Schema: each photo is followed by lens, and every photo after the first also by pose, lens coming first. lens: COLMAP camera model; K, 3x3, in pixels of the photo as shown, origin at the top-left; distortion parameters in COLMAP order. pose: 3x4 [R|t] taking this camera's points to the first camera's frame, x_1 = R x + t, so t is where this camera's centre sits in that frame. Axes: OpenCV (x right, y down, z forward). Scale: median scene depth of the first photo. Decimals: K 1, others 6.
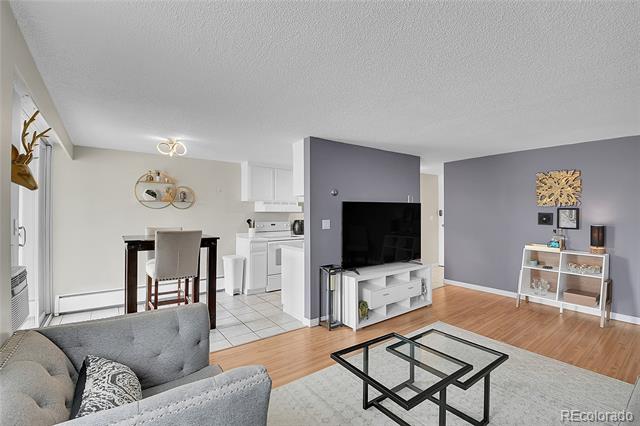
lens RADIAL K [[286.7, 0, 315.0], [0, 286.7, 212.3], [0, 0, 1]] dist [-0.018074, -0.007089]
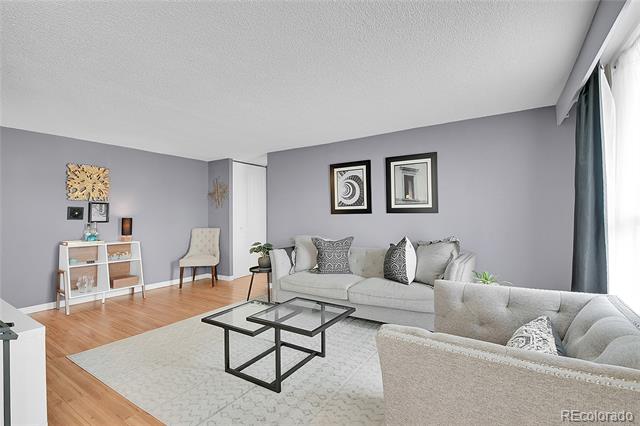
lens RADIAL K [[286.7, 0, 336.4], [0, 286.7, 203.7], [0, 0, 1]] dist [-0.018074, -0.007089]
pose [[-0.392331, 0.036802, 0.919088, -0.390123], [0.016069, 0.999321, -0.033156, 0.035861], [-0.919684, 0.001760, -0.392656, 0.559510]]
